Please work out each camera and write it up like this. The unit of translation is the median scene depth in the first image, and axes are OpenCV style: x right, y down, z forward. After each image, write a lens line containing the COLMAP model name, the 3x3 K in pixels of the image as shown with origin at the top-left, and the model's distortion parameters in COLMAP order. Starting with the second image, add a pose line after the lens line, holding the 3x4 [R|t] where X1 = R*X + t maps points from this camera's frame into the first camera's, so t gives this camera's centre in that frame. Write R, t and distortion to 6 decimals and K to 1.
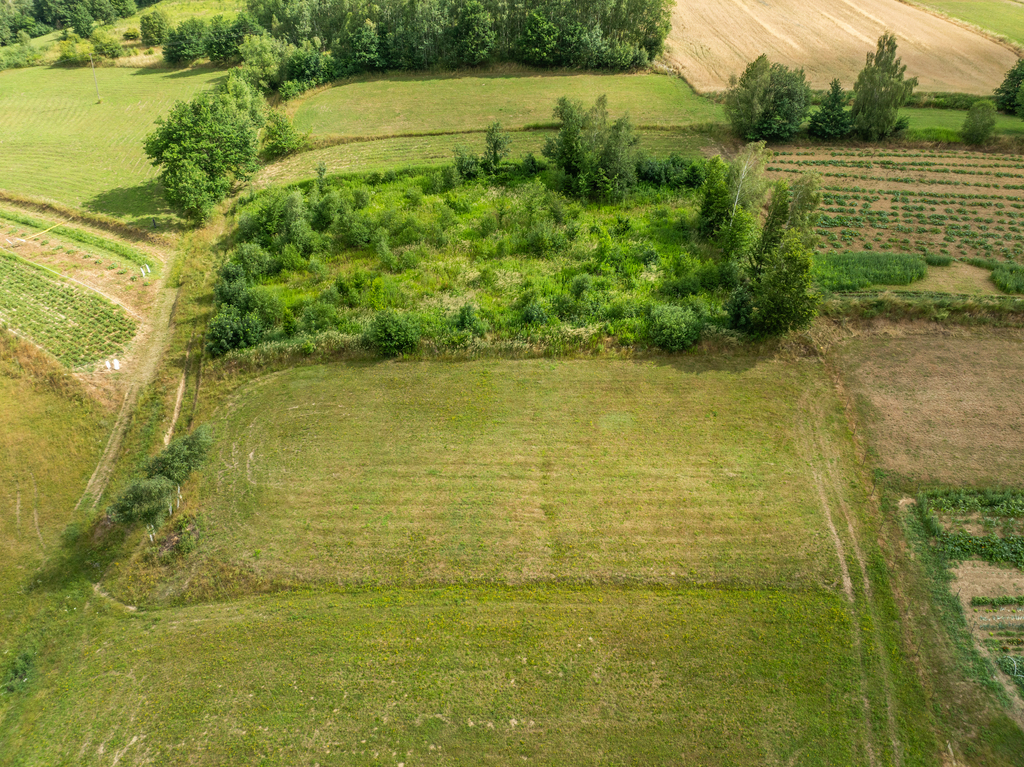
lens RADIAL K [[710.5, 0, 512.0], [0, 710.5, 383.5], [0, 0, 1]] dist [-0.054148, 0.024841]
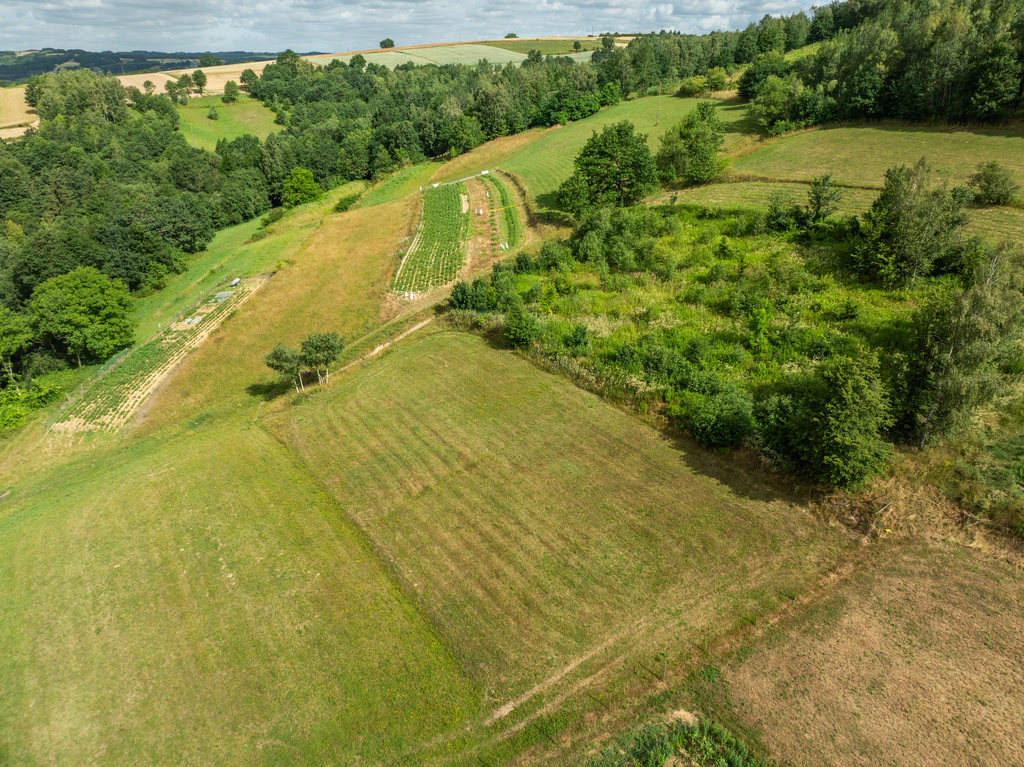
lens RADIAL K [[710.5, 0, 512.0], [0, 710.5, 383.5], [0, 0, 1]] dist [-0.054148, 0.024841]
pose [[0.568701, 0.340837, -0.748605, 0.703304], [-0.378071, 0.916589, 0.130106, -0.133699], [0.730508, 0.209035, 0.650125, 0.270093]]
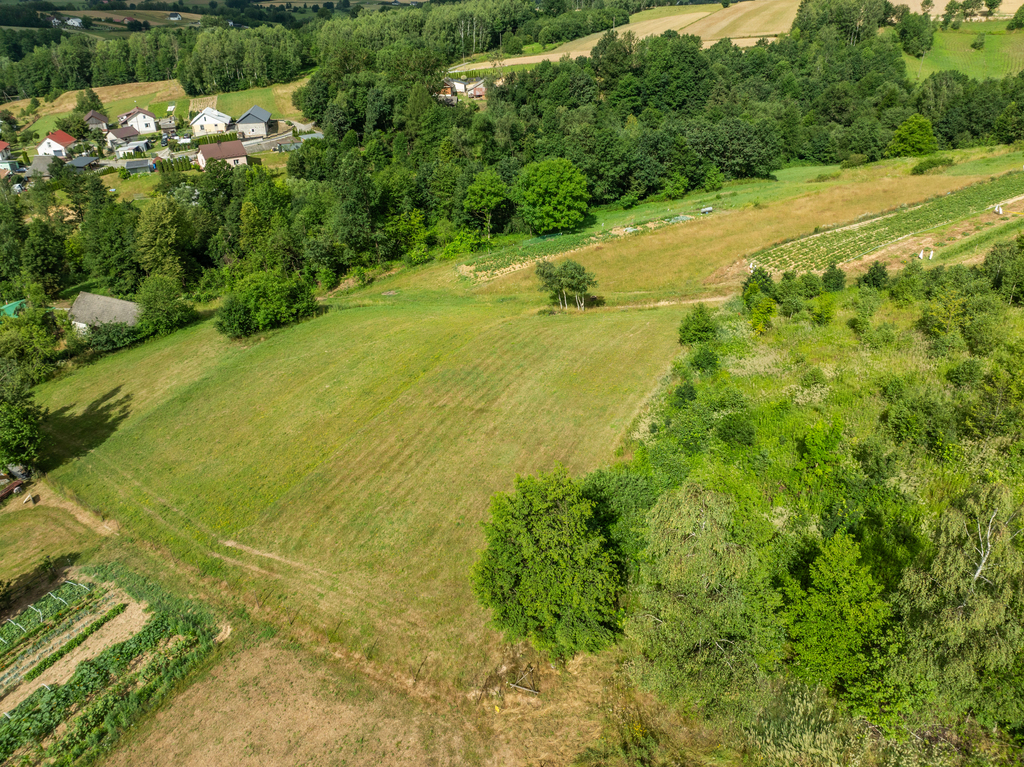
lens RADIAL K [[710.5, 0, 512.0], [0, 710.5, 383.5], [0, 0, 1]] dist [-0.054148, 0.024841]
pose [[-0.437428, 0.456035, -0.775041, 0.725216], [-0.415923, 0.661541, 0.623996, -0.520356], [0.797286, 0.595311, -0.099701, 0.935749]]
